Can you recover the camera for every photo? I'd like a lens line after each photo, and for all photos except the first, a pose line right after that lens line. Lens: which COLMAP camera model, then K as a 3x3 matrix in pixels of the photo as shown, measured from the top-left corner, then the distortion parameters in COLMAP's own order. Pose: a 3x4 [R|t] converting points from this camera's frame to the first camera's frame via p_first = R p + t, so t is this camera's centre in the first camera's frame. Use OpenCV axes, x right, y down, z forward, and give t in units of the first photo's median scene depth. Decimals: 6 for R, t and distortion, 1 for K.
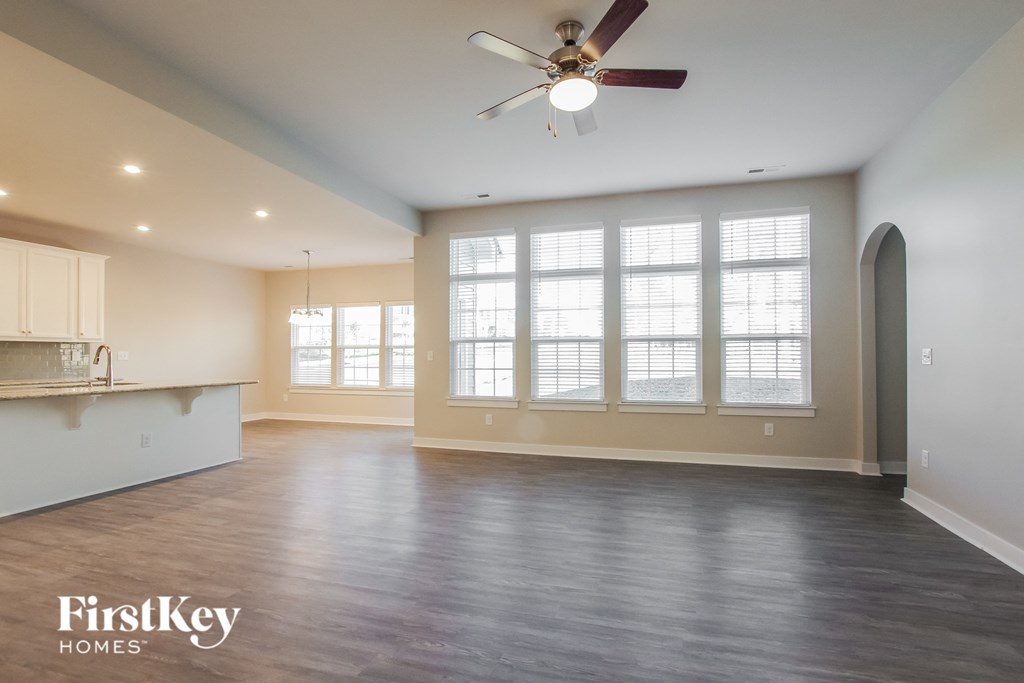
lens RADIAL K [[444.5, 0, 507.4], [0, 444.5, 351.0], [0, 0, 1]] dist [-0.004441, 0.001911]
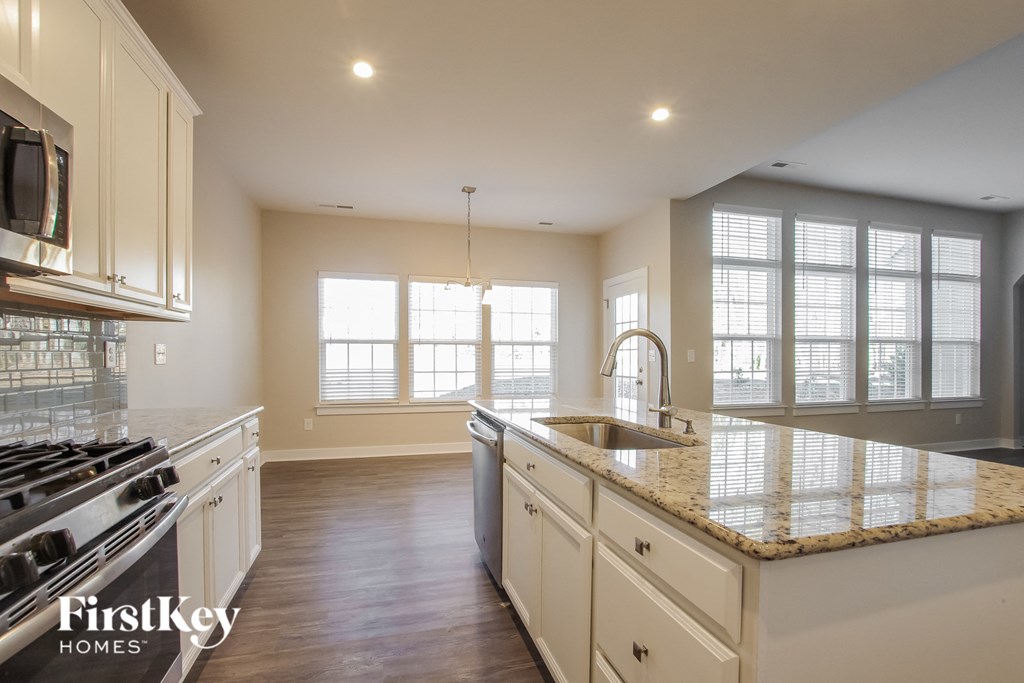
lens RADIAL K [[444.5, 0, 456.9], [0, 444.5, 359.3], [0, 0, 1]] dist [-0.004441, 0.001911]
pose [[0.856466, 0.000609, 0.516204, -0.977372], [-0.008620, 0.999877, 0.013121, 0.011024], [-0.516132, -0.015687, 0.856365, 0.571308]]
